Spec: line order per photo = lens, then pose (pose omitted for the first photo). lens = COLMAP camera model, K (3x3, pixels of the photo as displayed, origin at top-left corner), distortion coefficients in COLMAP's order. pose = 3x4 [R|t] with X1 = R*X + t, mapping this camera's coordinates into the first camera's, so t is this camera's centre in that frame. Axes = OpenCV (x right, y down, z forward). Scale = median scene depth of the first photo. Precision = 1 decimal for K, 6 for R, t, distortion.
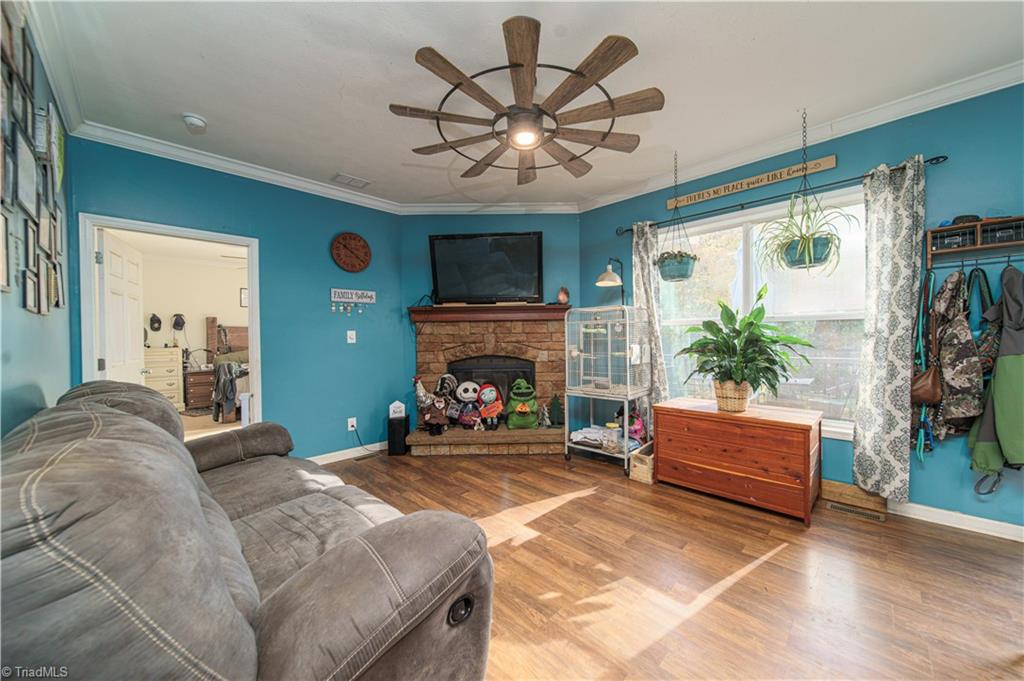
lens RADIAL K [[359.6, 0, 521.7], [0, 359.6, 337.8], [0, 0, 1]] dist [-0.000657, -0.000712]
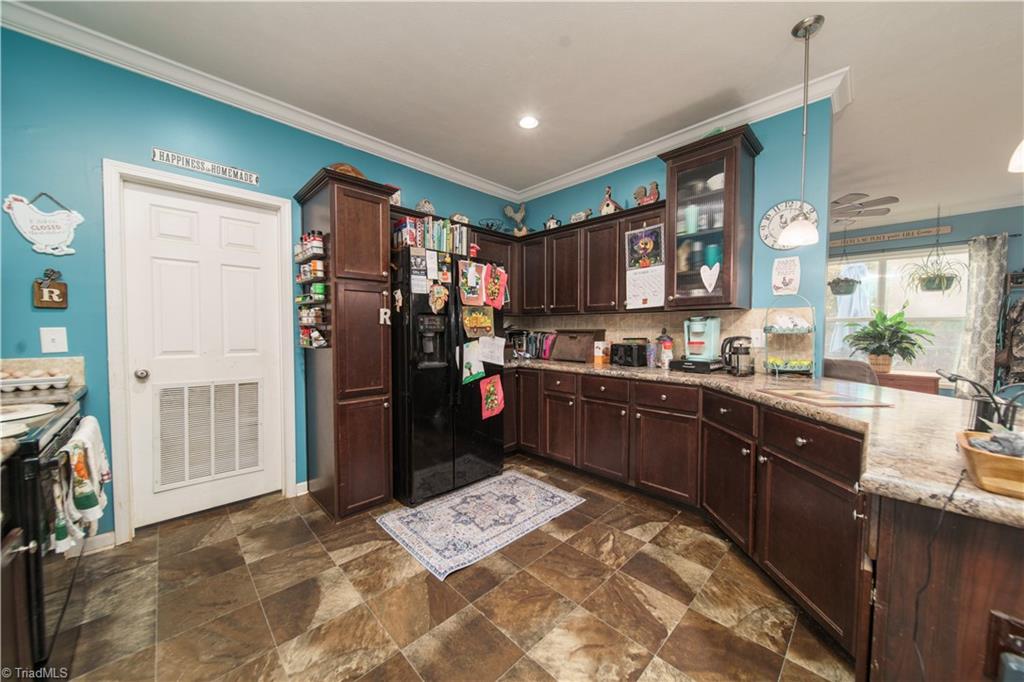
lens RADIAL K [[359.6, 0, 512.5], [0, 359.6, 341.5], [0, 0, 1]] dist [-0.000657, -0.000712]
pose [[0.999826, 0.015683, 0.010140, -1.399544], [-0.015964, 0.999474, 0.028243, 0.039248], [-0.009692, -0.028400, 0.999550, -0.812610]]
